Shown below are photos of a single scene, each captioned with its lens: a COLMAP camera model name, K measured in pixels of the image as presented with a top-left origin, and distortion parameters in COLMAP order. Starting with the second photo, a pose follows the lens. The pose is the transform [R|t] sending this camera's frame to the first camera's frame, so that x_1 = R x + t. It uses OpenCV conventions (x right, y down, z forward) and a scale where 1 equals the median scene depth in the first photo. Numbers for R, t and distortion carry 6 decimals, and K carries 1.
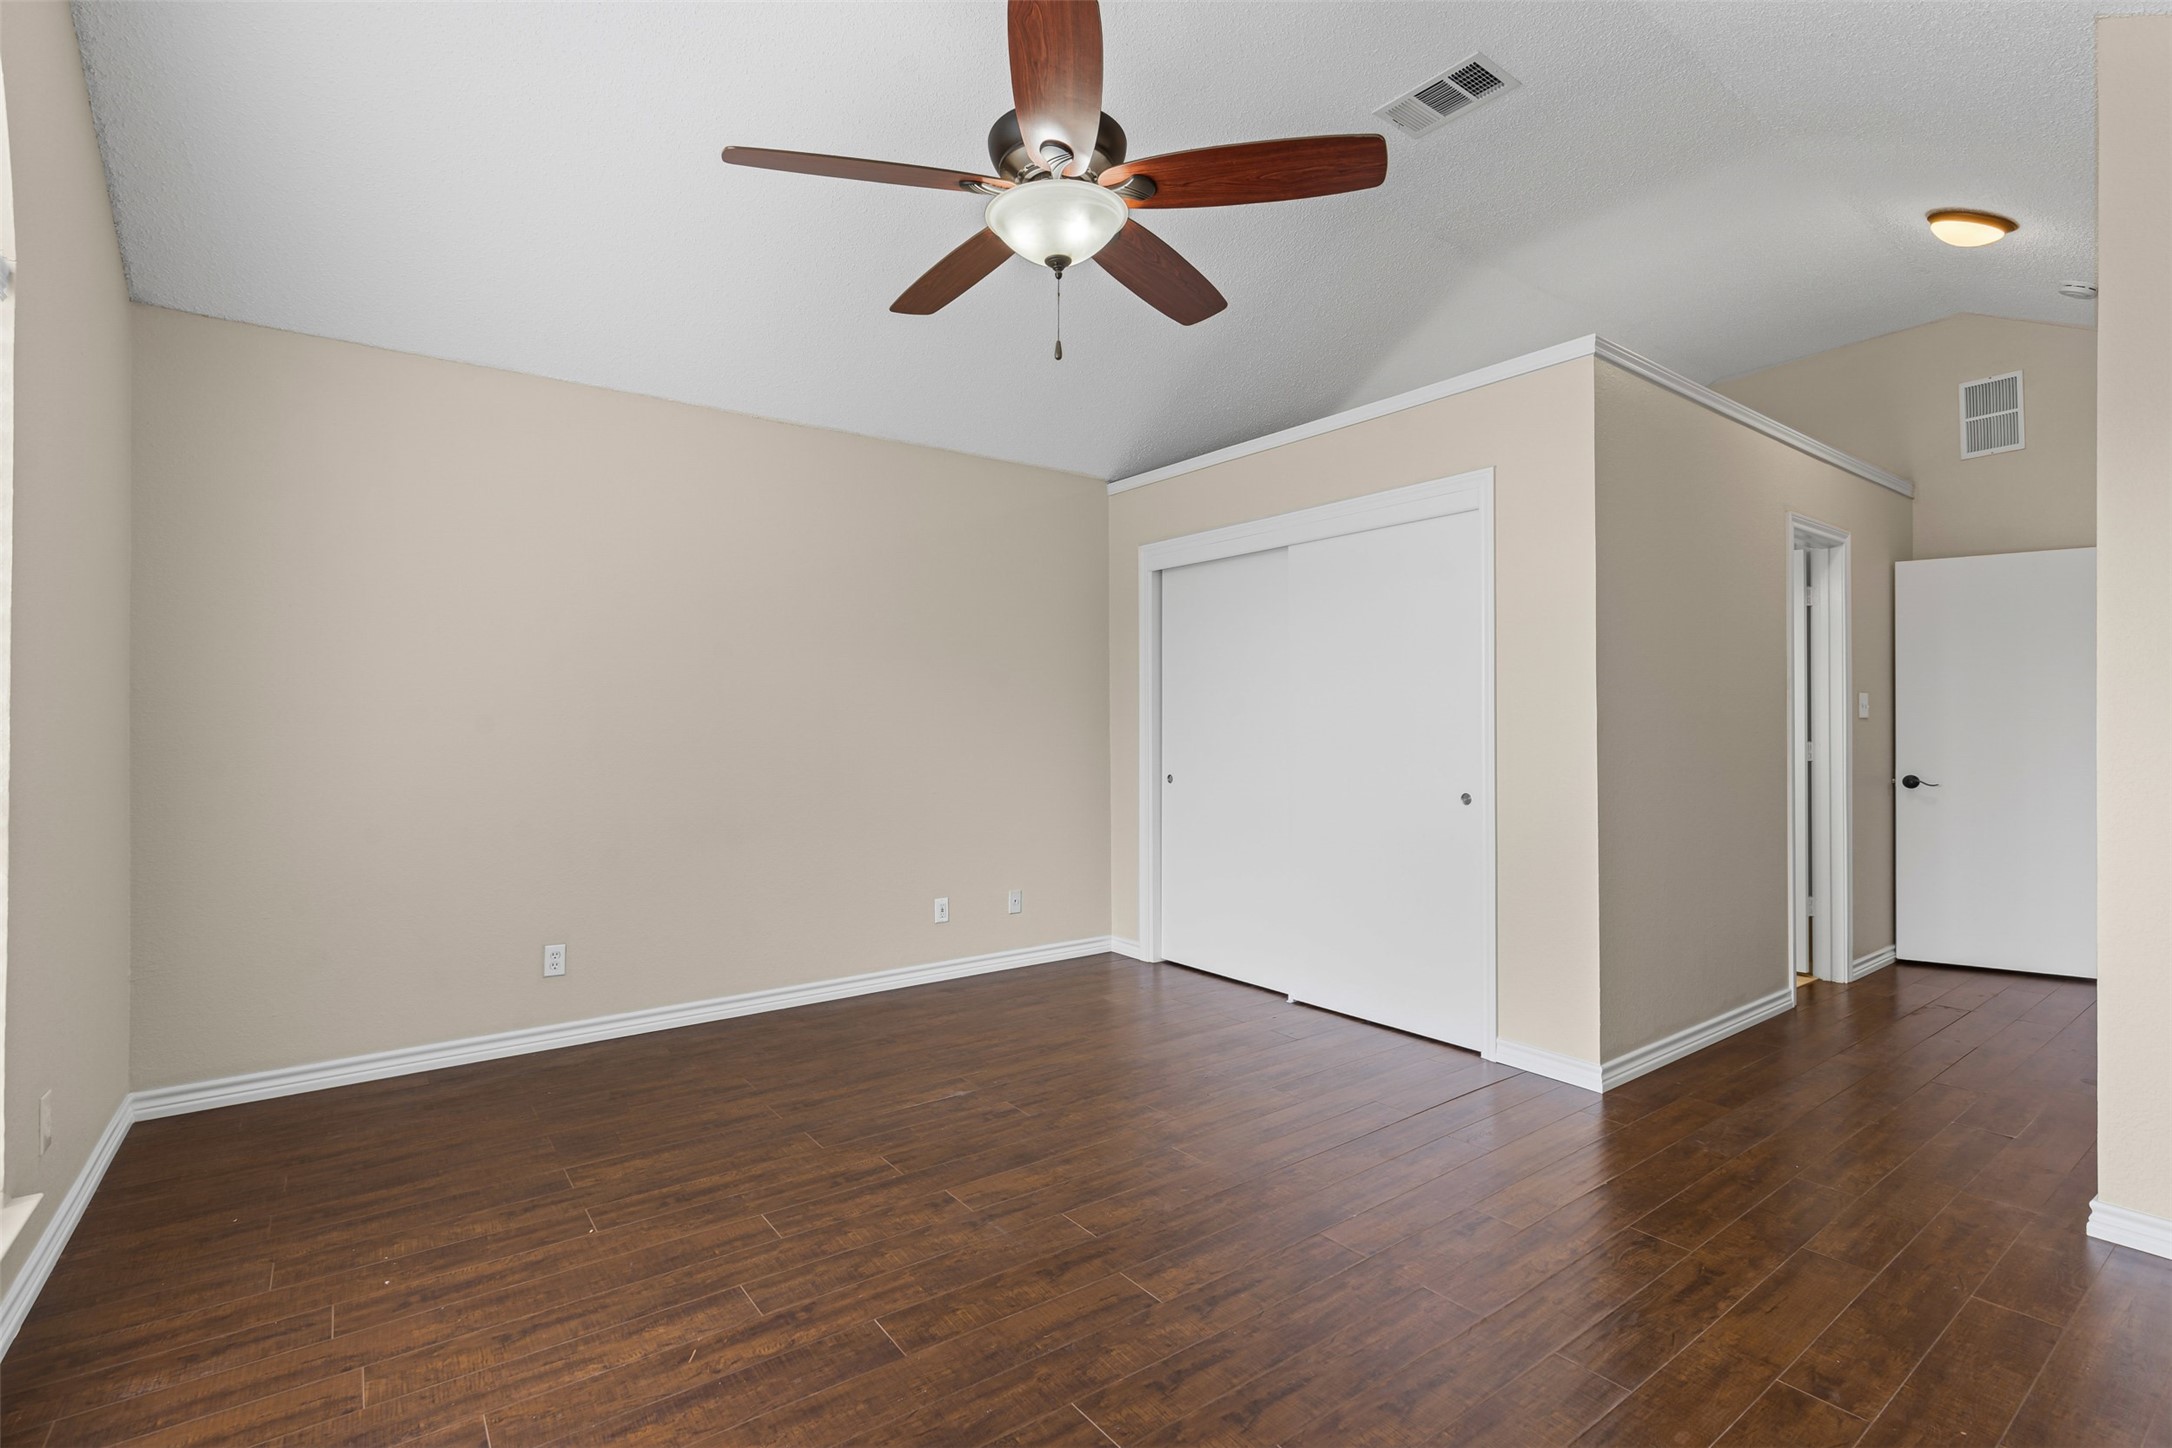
lens RADIAL K [[992.0, 0, 1080.8], [0, 992.0, 730.9], [0, 0, 1]] dist [-0.001664, 0.000907]
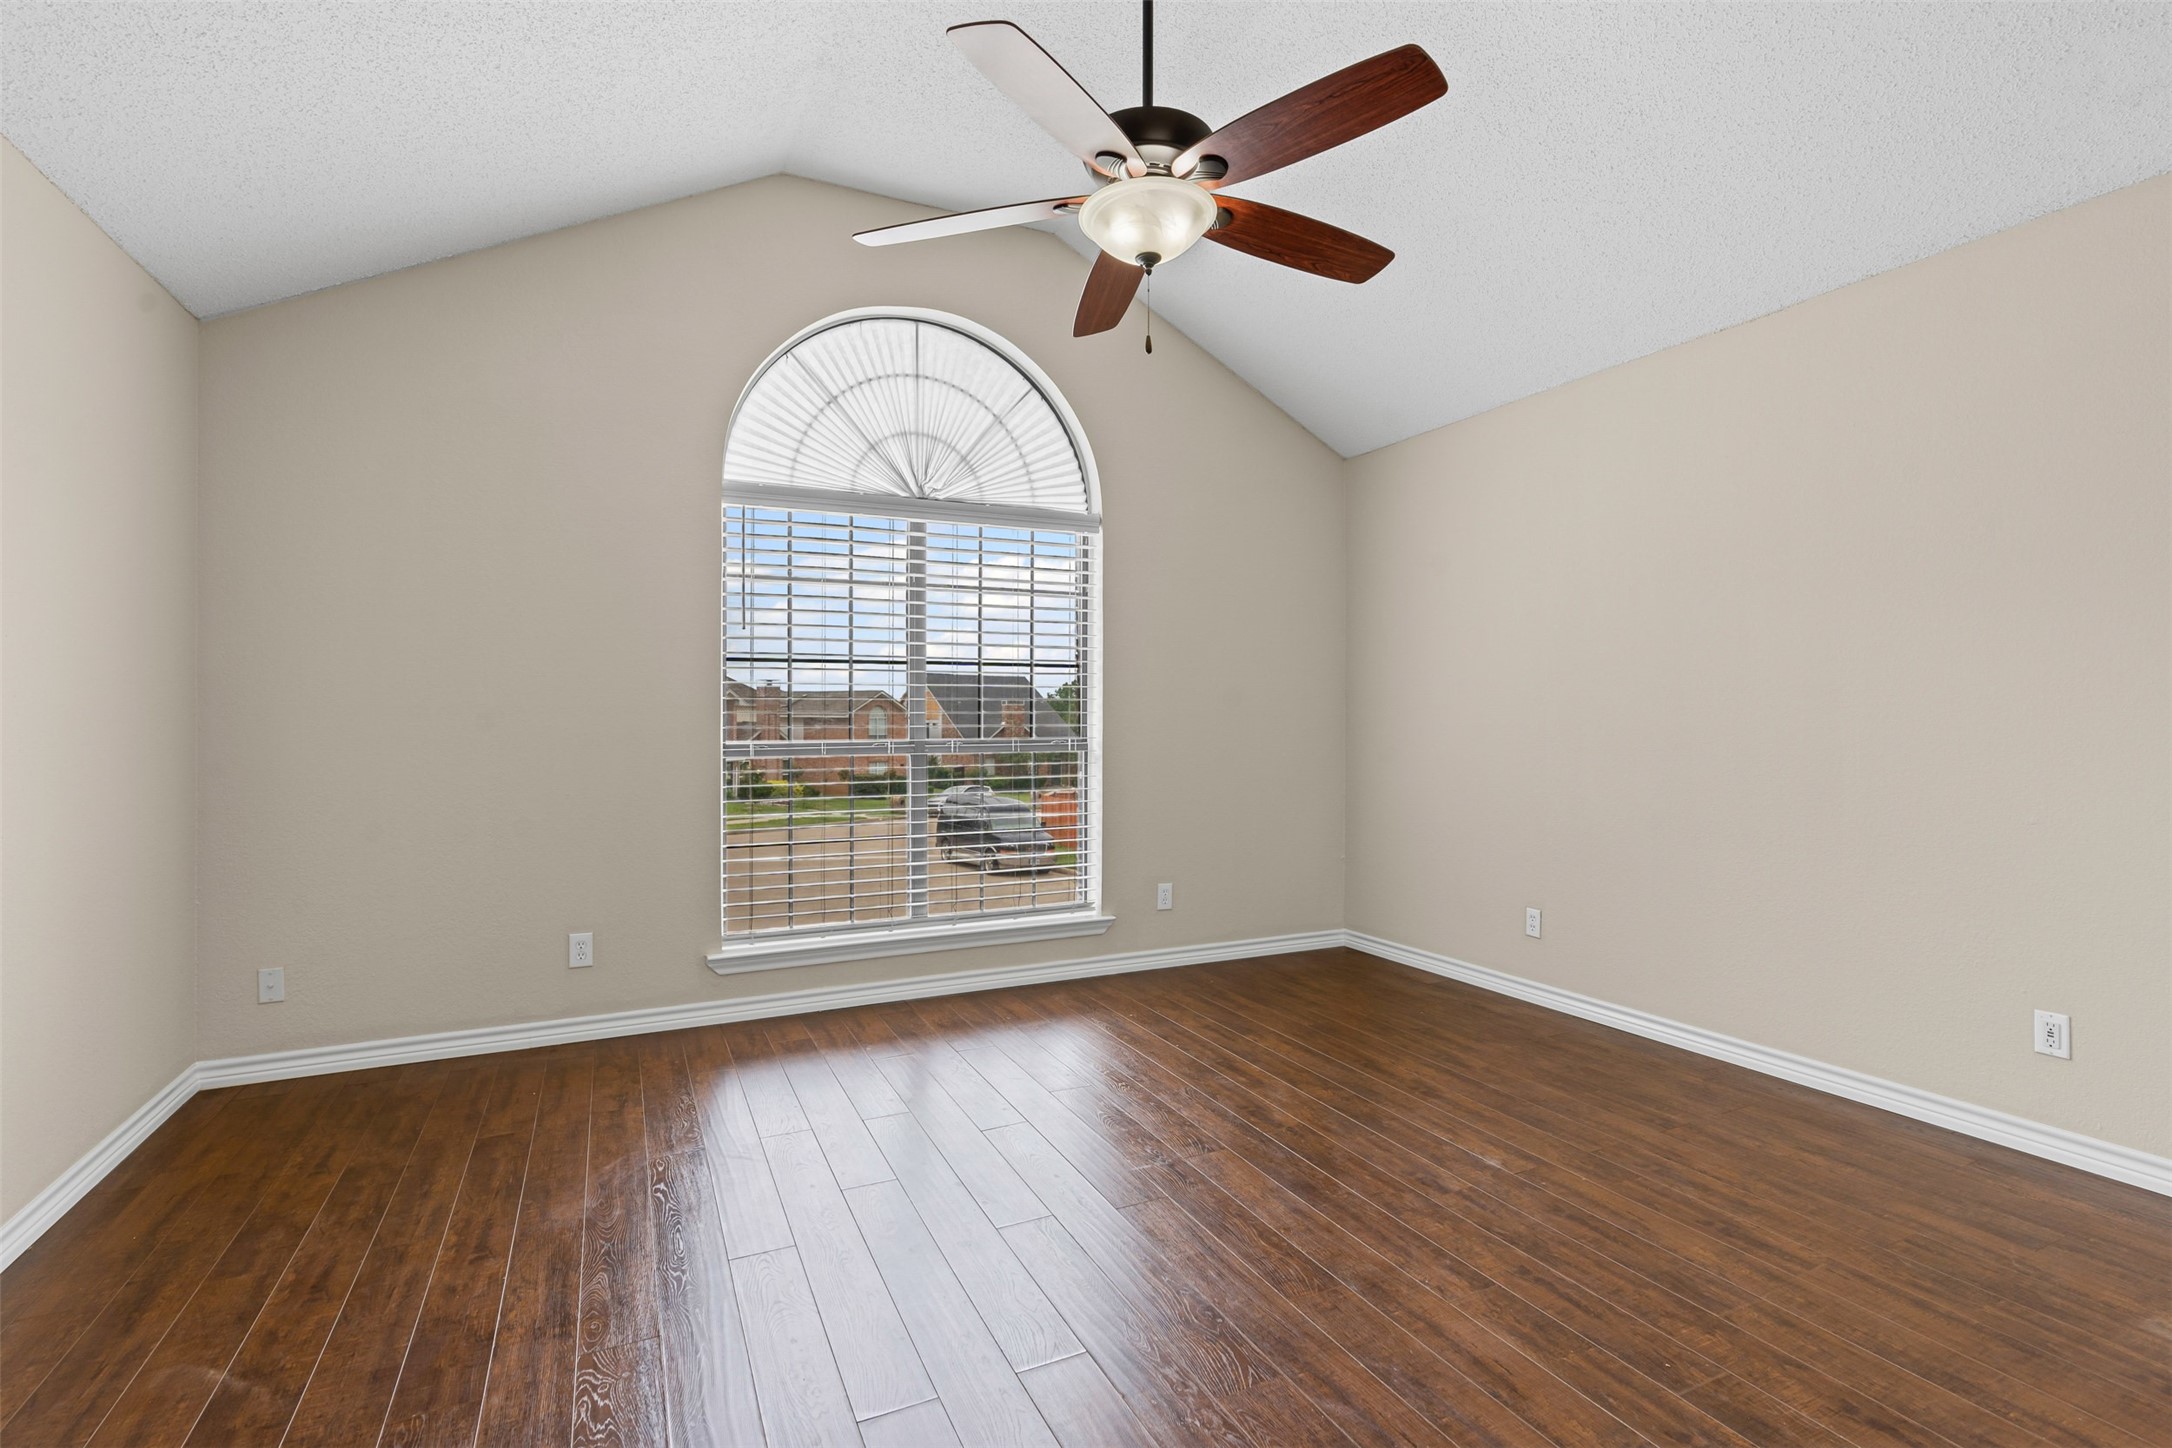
lens RADIAL K [[992.0, 0, 1080.8], [0, 992.0, 730.9], [0, 0, 1]] dist [-0.001664, 0.000907]
pose [[-0.190818, 0.018288, -0.981455, 0.776709], [0.006375, 0.999828, 0.017391, -0.003741], [0.981605, -0.002938, -0.190902, 0.874774]]
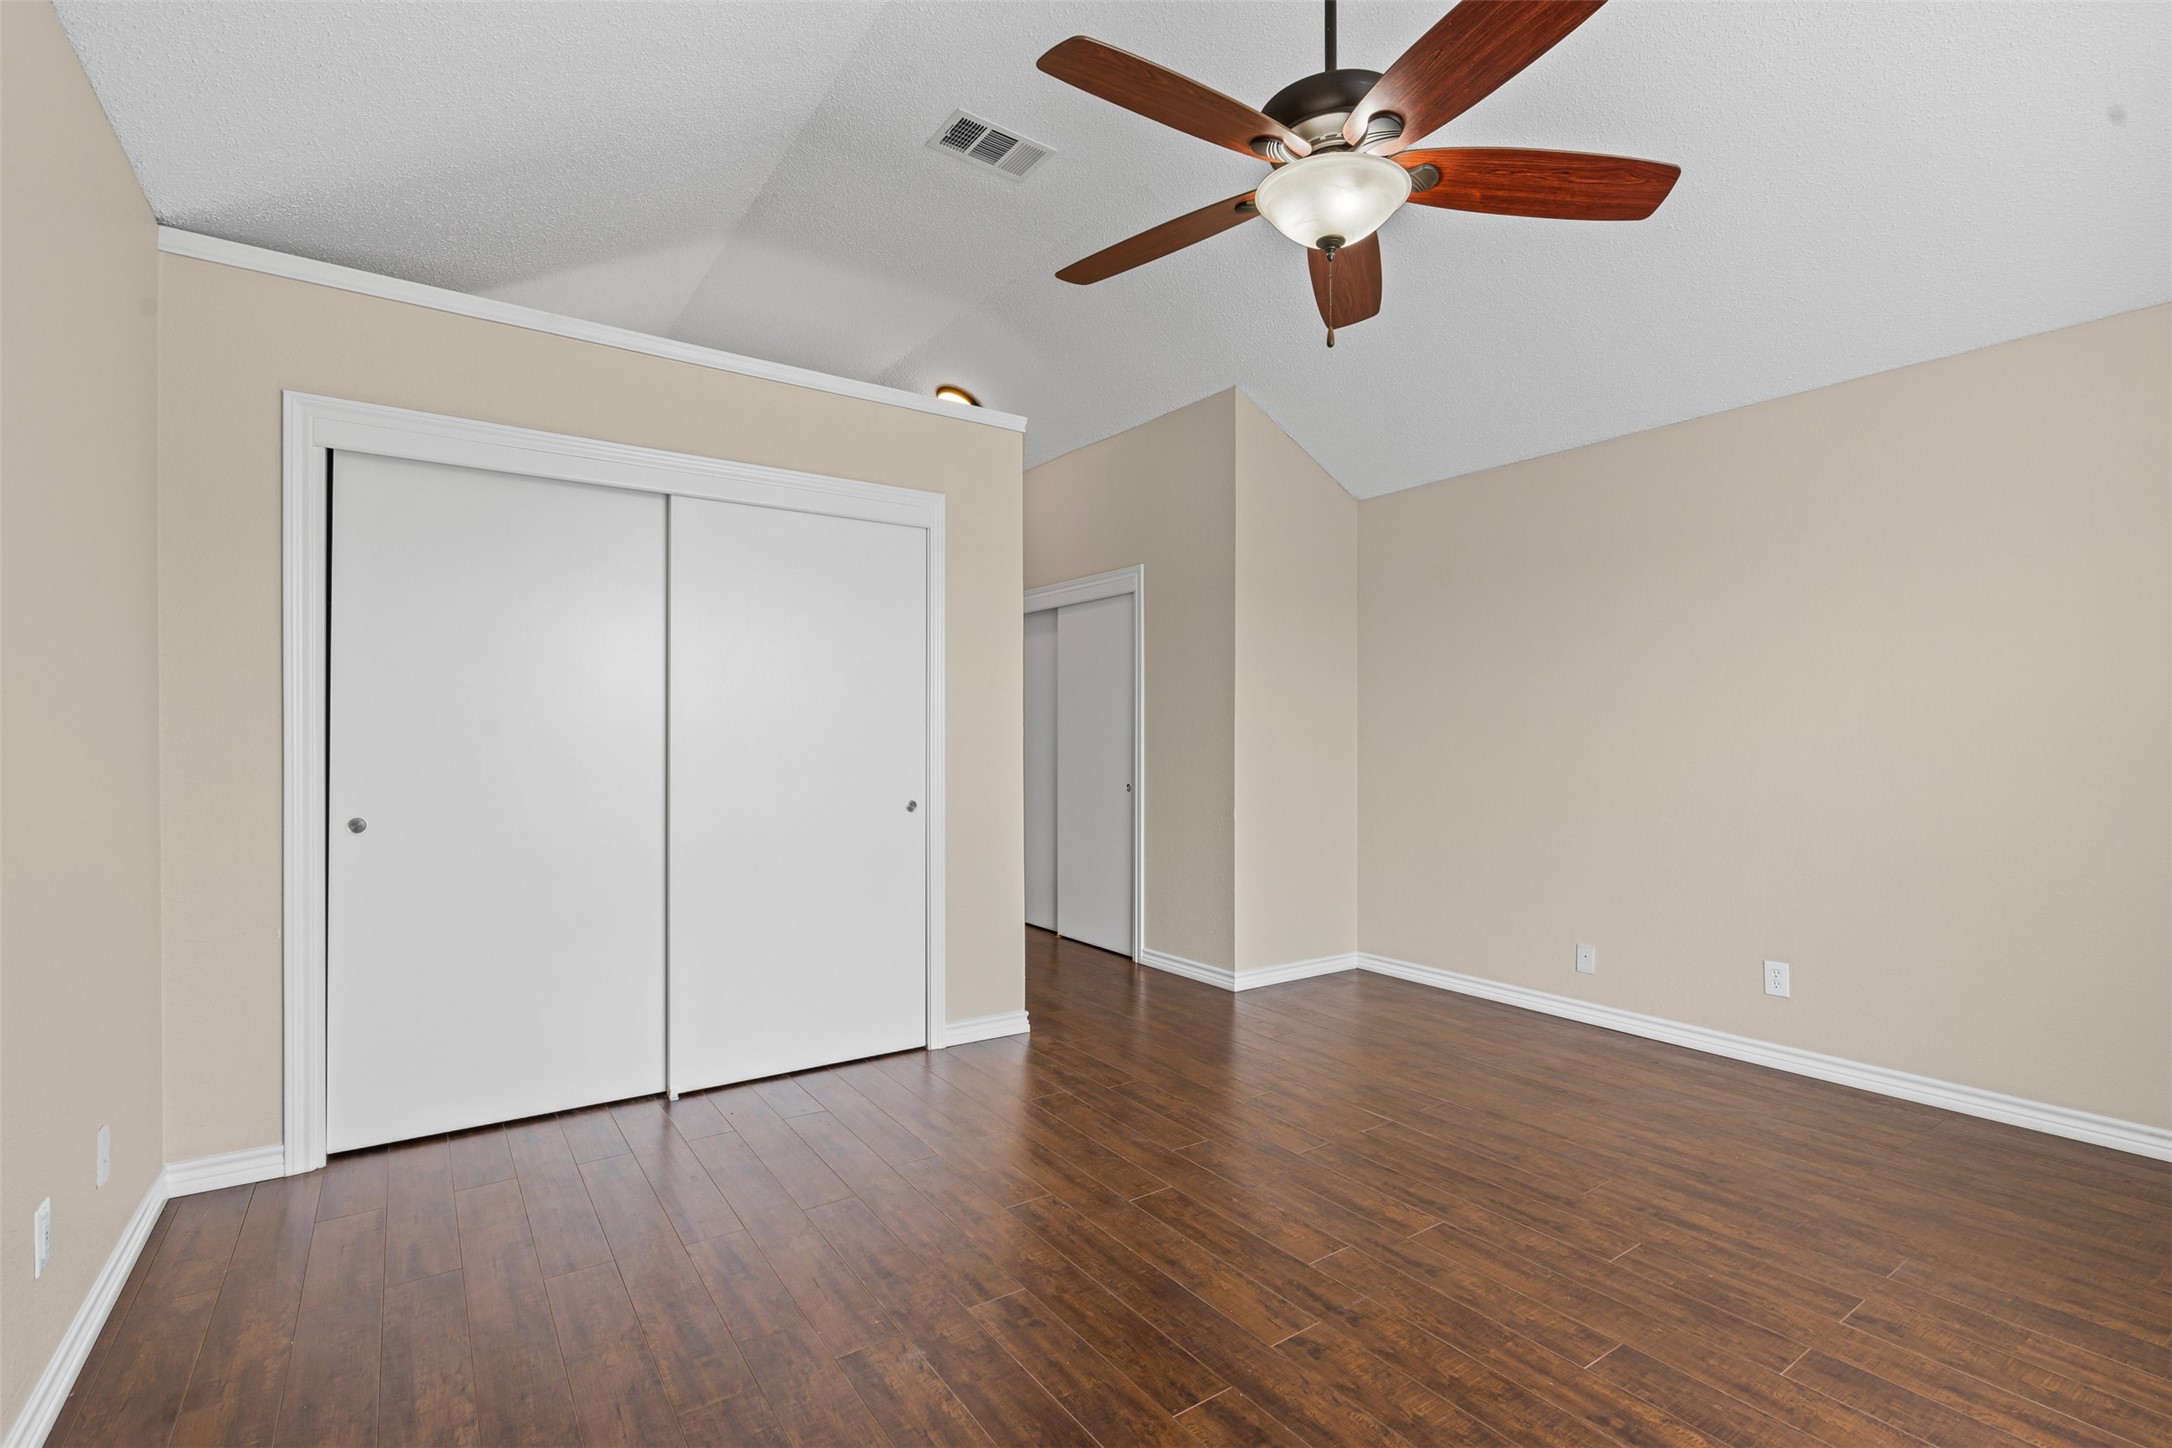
lens RADIAL K [[992.0, 0, 1080.8], [0, 992.0, 730.9], [0, 0, 1]] dist [-0.001664, 0.000907]
pose [[0.031615, 0.006951, 0.999476, -0.756044], [-0.001997, 0.999974, -0.006891, -0.003919], [-0.999498, -0.001778, 0.031628, 0.936501]]
